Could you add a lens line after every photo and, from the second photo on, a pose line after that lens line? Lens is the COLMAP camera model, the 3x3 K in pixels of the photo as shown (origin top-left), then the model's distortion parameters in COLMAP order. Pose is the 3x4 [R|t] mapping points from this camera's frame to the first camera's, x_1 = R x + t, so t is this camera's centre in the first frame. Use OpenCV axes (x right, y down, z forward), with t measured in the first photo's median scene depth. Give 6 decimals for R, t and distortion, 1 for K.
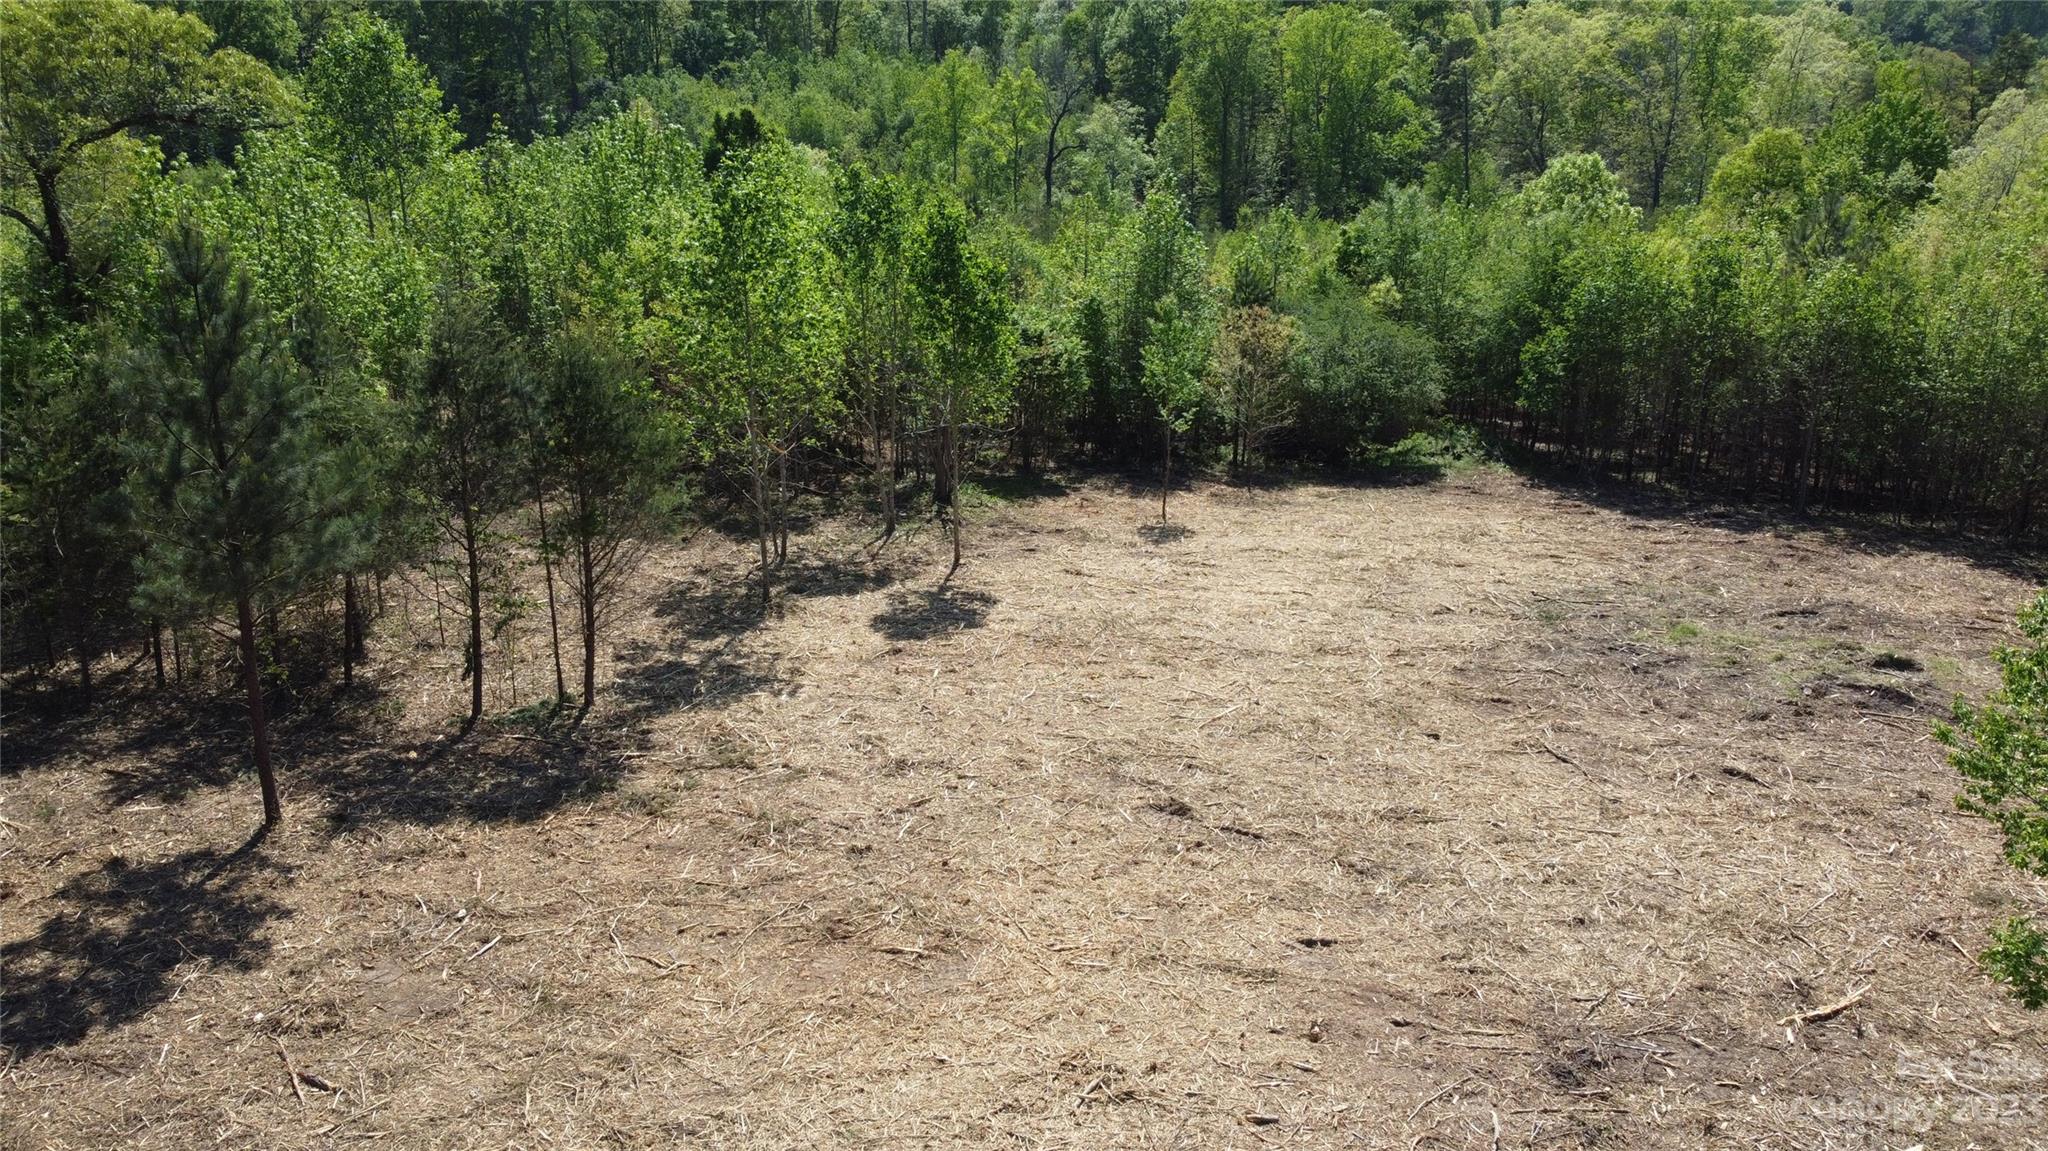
lens RADIAL K [[1565.8, 0, 1022.0], [0, 1565.8, 570.8], [0, 0, 1]] dist [-0.001235, -0.003481]
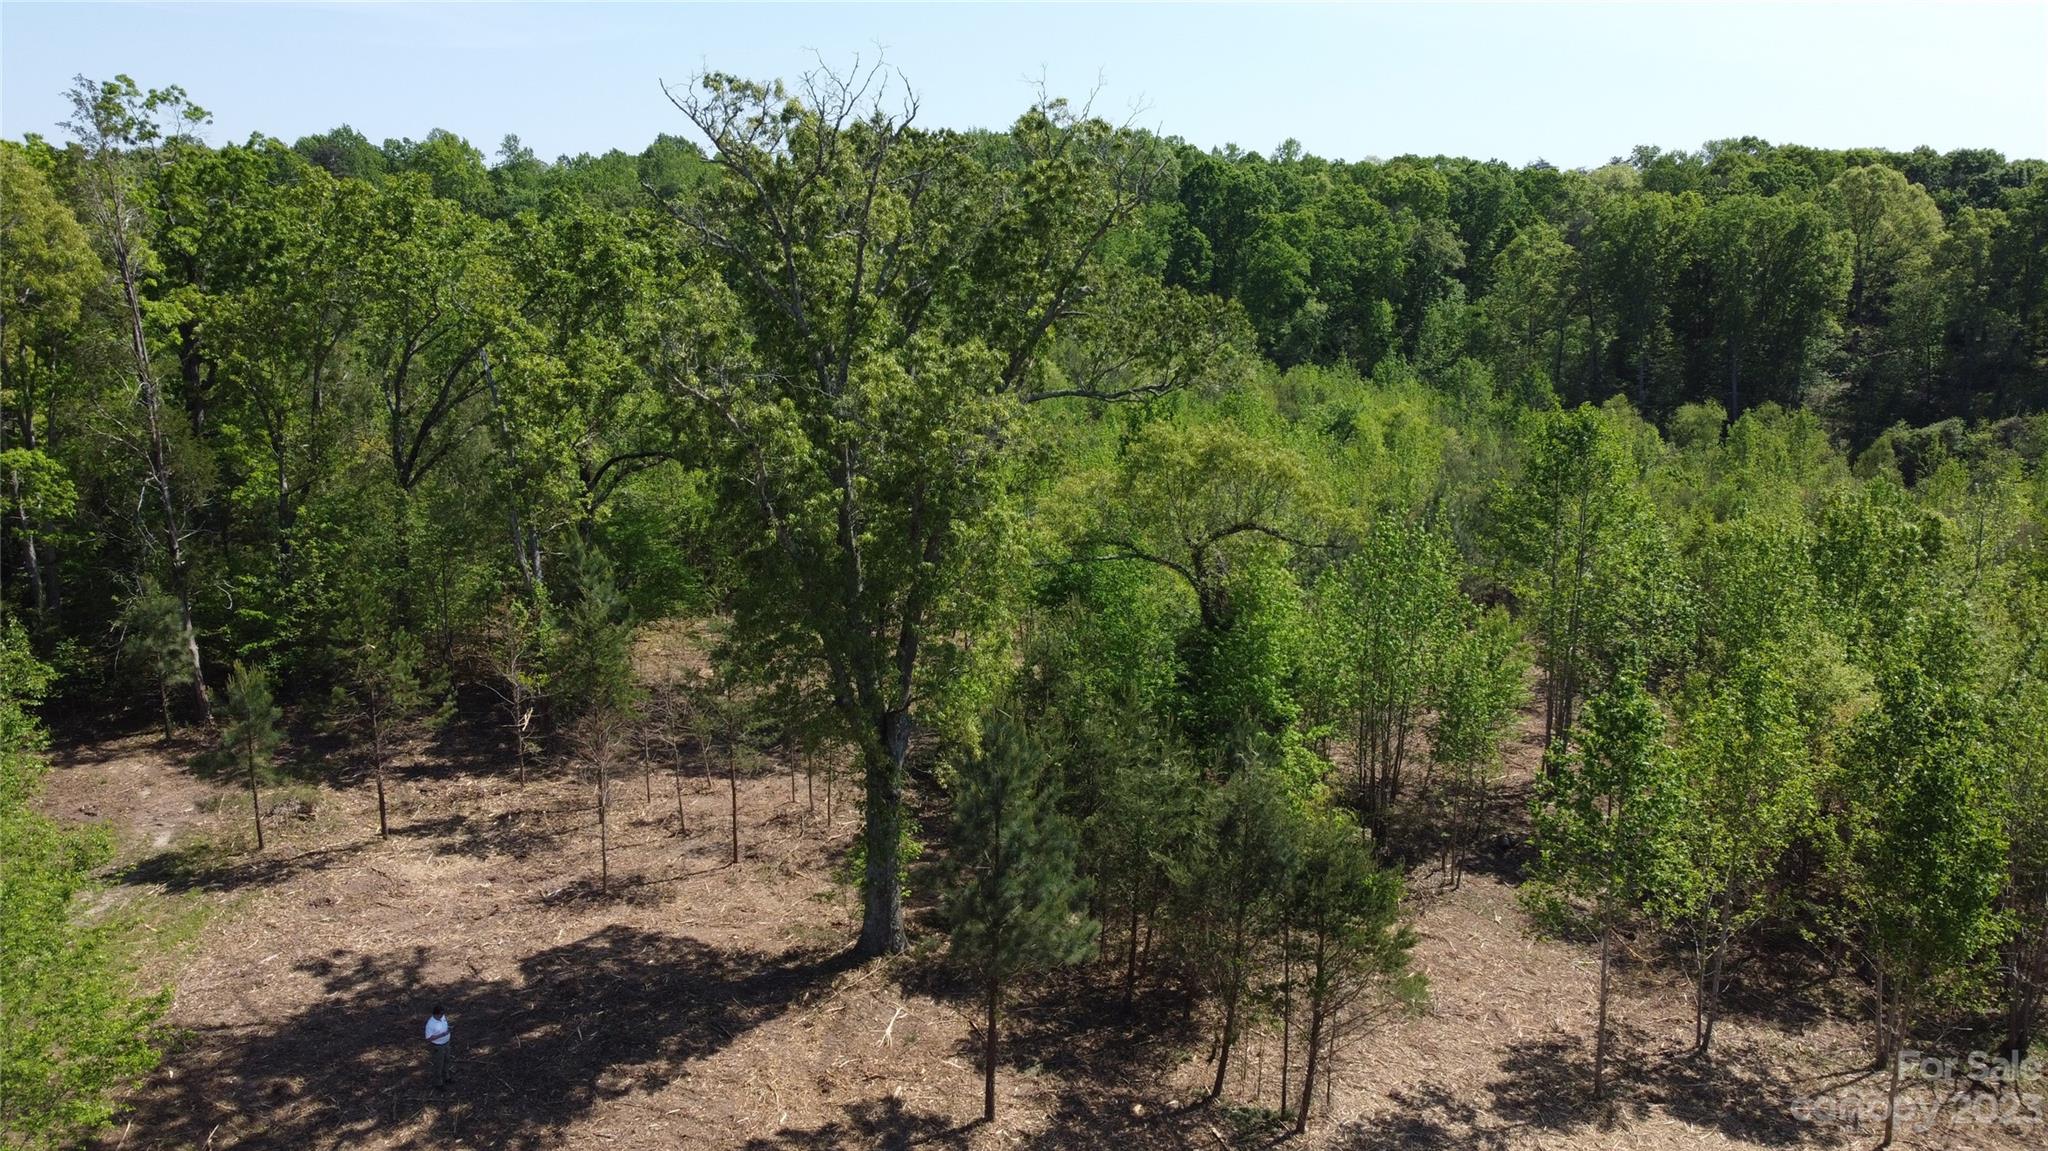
lens RADIAL K [[1565.8, 0, 1028.8], [0, 1565.8, 576.9], [0, 0, 1]] dist [-0.001235, -0.003481]
pose [[0.559705, 0.186679, -0.807391, 0.368108], [-0.270401, 0.962111, 0.035003, -0.233892], [0.783335, 0.198728, 0.588977, 0.094522]]
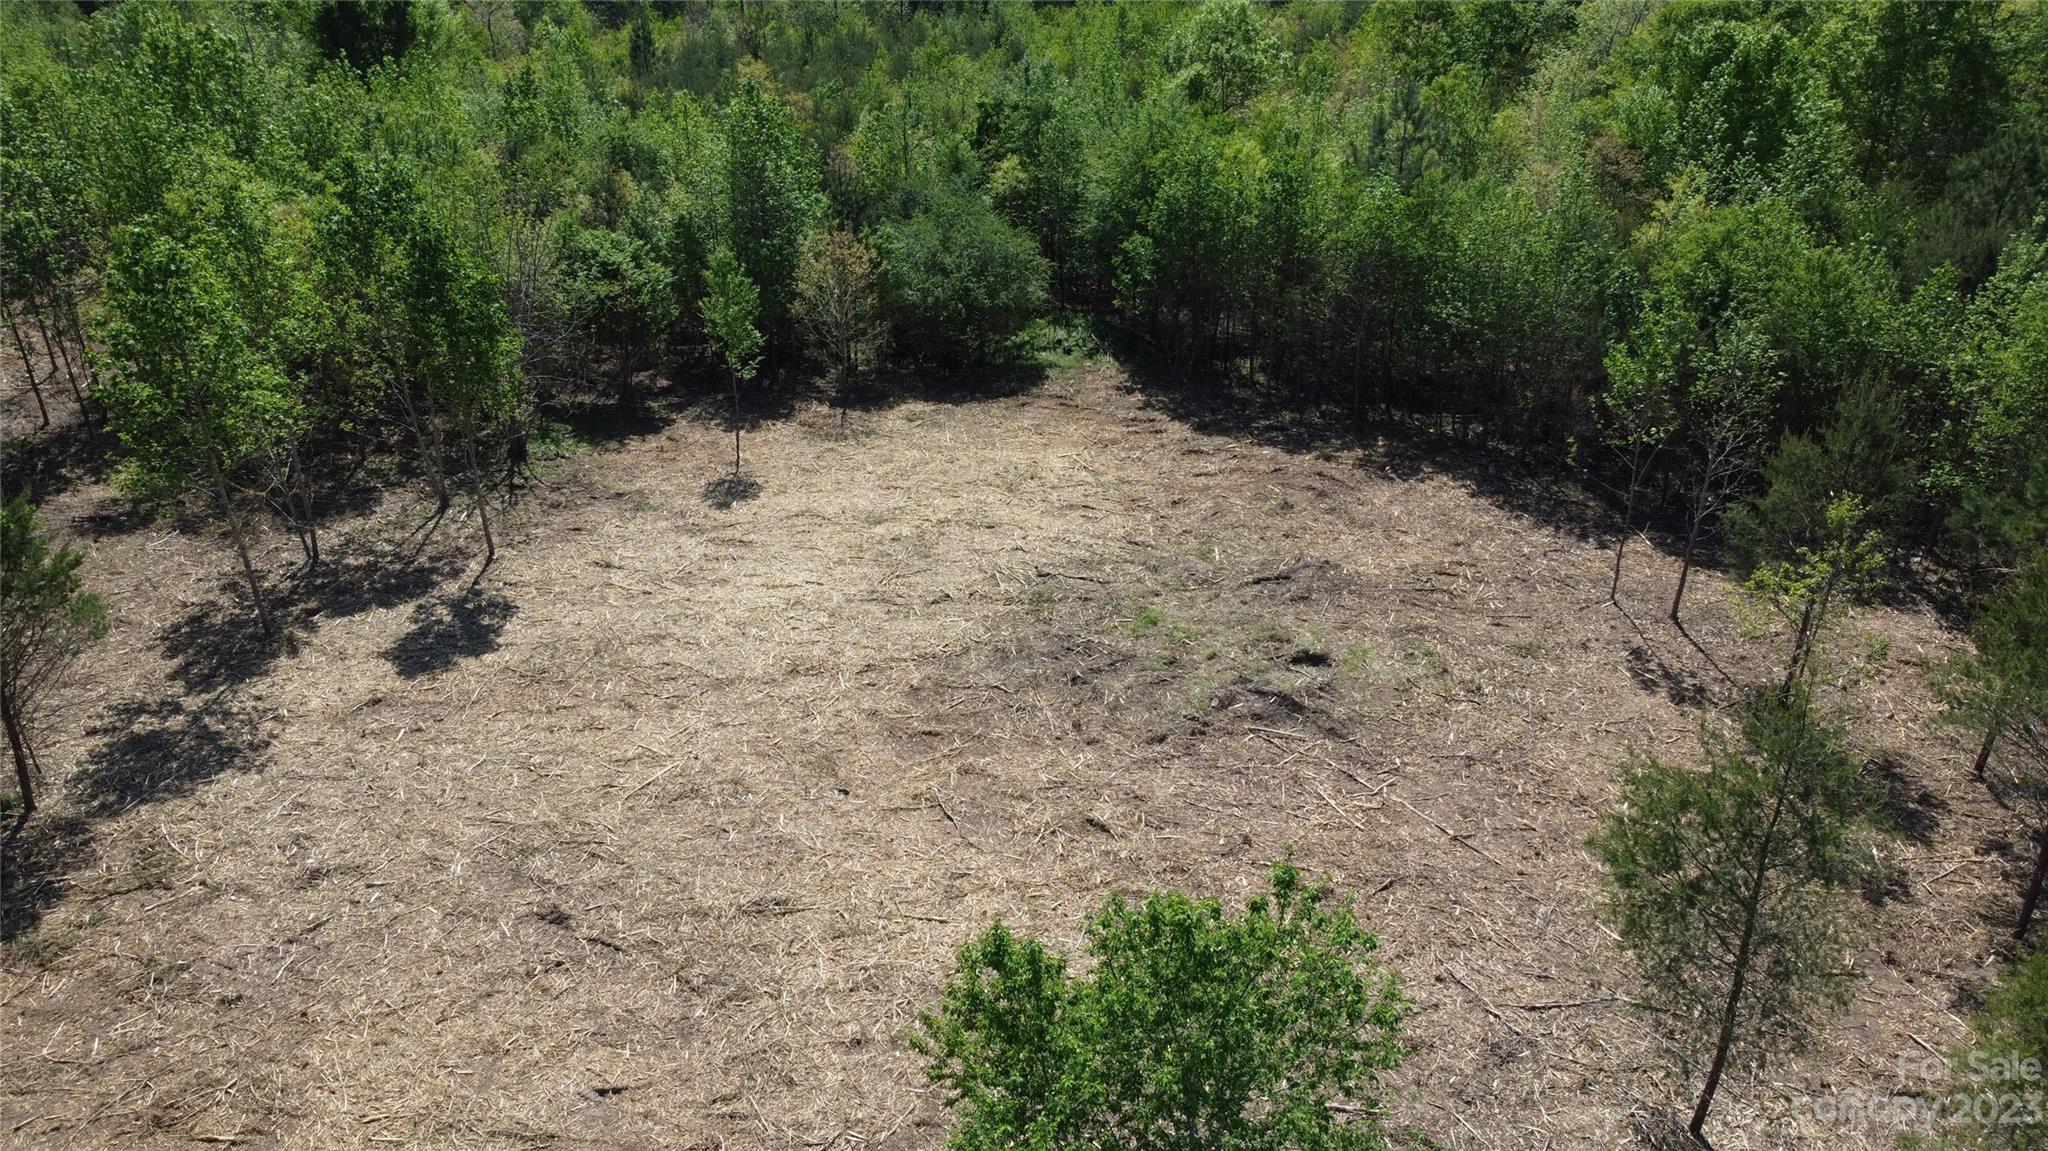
lens RADIAL K [[1565.8, 0, 1025.3], [0, 1565.8, 572.9], [0, 0, 1]] dist [-0.001235, -0.003481]
pose [[0.993721, -0.063841, 0.091890, 0.233357], [0.046816, 0.983140, 0.176758, -0.178156], [-0.101625, -0.171346, 0.979956, -0.034509]]
